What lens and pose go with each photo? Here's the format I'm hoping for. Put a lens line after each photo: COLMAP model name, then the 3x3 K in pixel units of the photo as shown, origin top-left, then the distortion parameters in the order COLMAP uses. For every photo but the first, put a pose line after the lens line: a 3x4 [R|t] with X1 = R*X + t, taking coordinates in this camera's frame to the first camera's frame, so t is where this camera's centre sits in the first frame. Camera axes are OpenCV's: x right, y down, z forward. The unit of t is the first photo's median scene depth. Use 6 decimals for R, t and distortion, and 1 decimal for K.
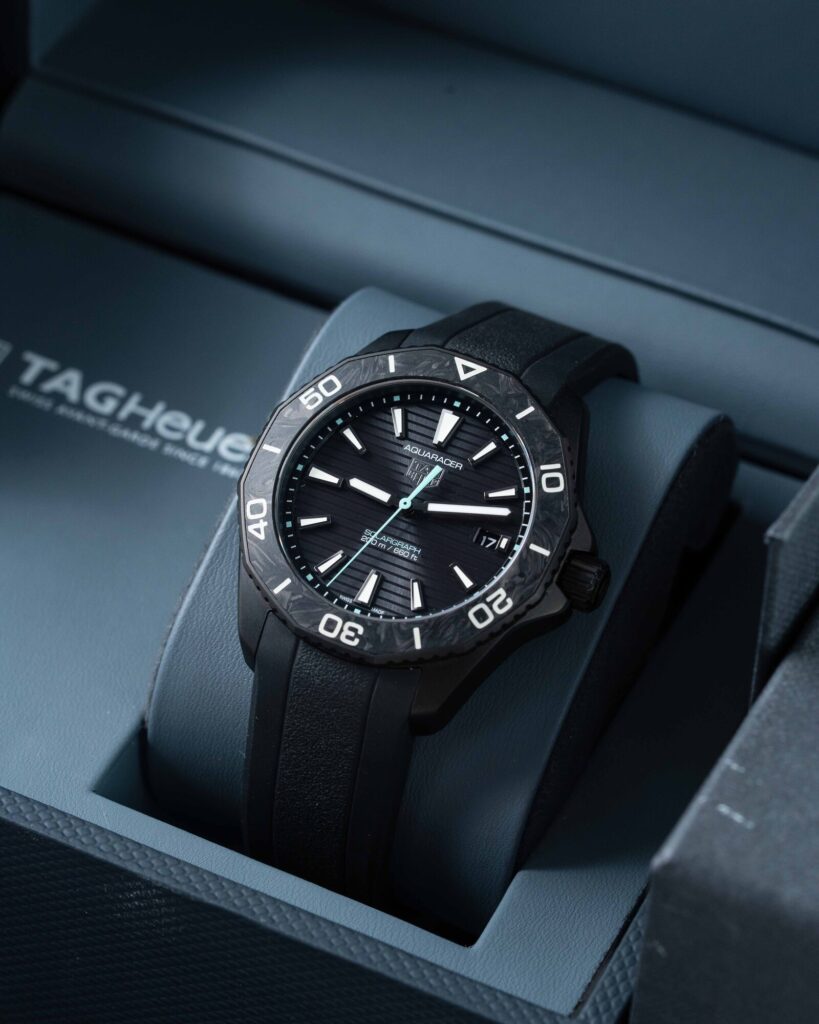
lens RADIAL K [[4597.9, 0, 401.4], [0, 4597.9, 514.7], [0, 0, 1]] dist [-0.058714, 0.000000]
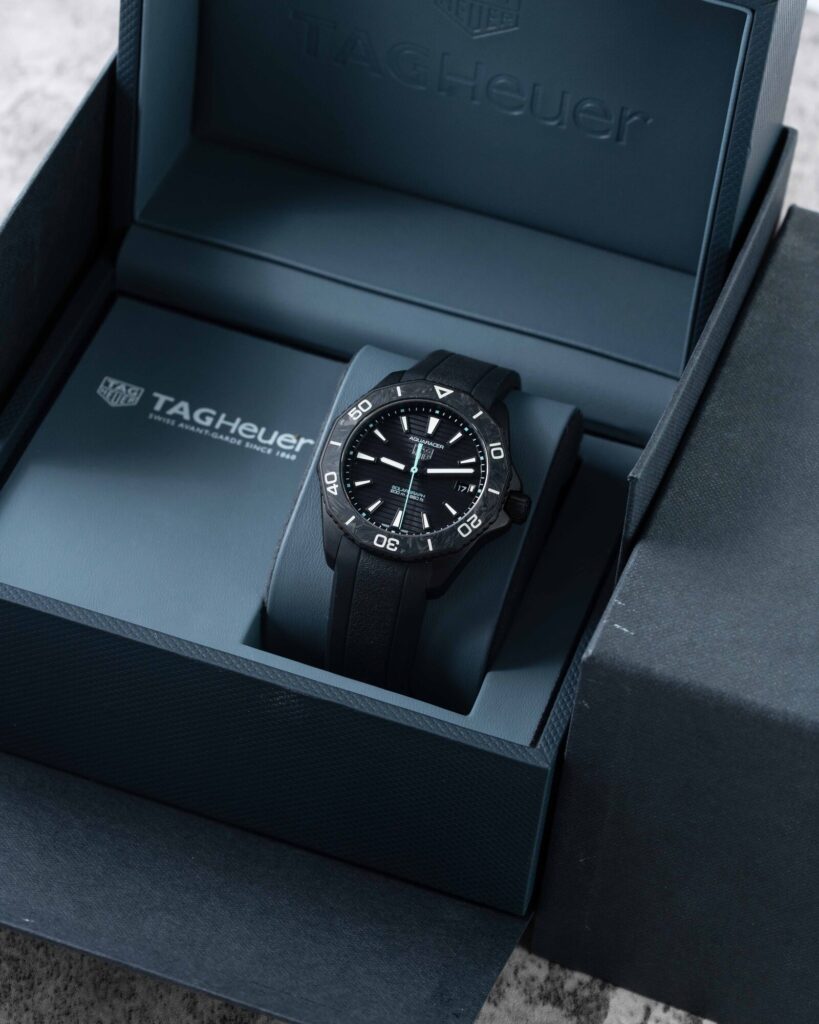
lens RADIAL K [[4597.9, 0, 412.5], [0, 4597.9, 508.4], [0, 0, 1]] dist [-0.058714, 0.000000]
pose [[0.991272, -0.060650, 0.117055, -0.208540], [0.058877, 0.998093, 0.018547, -0.020531], [-0.117957, -0.011493, 0.992952, -0.764706]]
